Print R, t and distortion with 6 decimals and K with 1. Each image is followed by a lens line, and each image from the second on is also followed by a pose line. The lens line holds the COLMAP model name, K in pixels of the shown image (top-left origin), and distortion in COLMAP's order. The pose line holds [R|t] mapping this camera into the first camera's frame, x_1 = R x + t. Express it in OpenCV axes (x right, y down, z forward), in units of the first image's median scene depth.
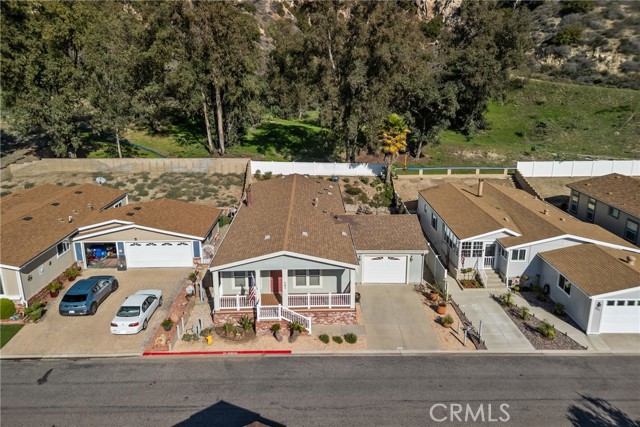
lens RADIAL K [[473.3, 0, 318.1], [0, 473.3, 197.9], [0, 0, 1]] dist [0.083274, -0.068170]
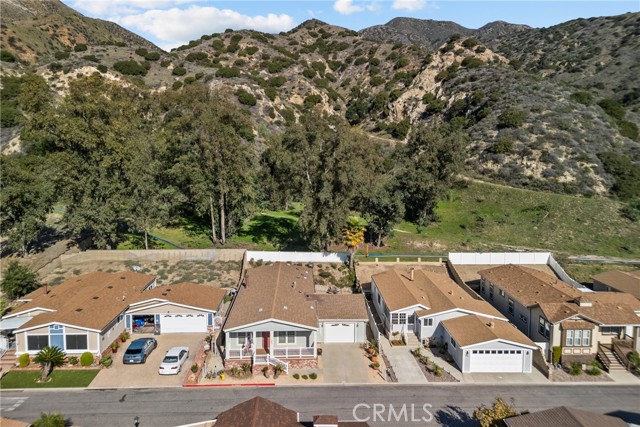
lens RADIAL K [[473.3, 0, 318.1], [0, 473.3, 197.9], [0, 0, 1]] dist [0.083274, -0.068170]
pose [[0.999702, 0.004557, 0.023987, 0.024766], [-0.000777, 0.987864, -0.155320, -0.022503], [-0.024403, 0.155255, 0.987573, -0.360563]]
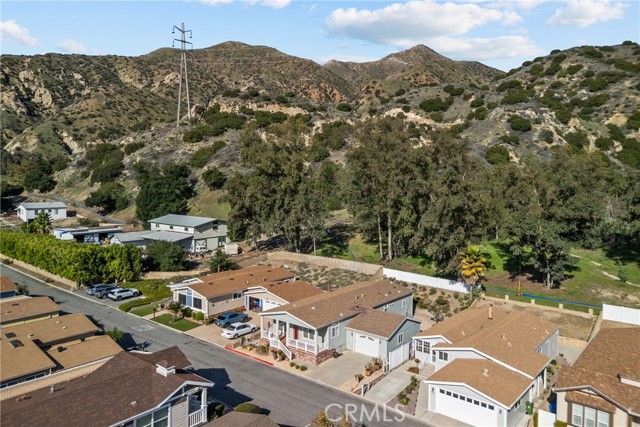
lens RADIAL K [[473.3, 0, 318.1], [0, 473.3, 197.9], [0, 0, 1]] dist [0.083274, -0.068170]
pose [[0.759803, 0.034881, -0.649217, 0.699036], [-0.174836, 0.972739, -0.152354, -0.035548], [0.626205, 0.229266, 0.745188, -0.250046]]
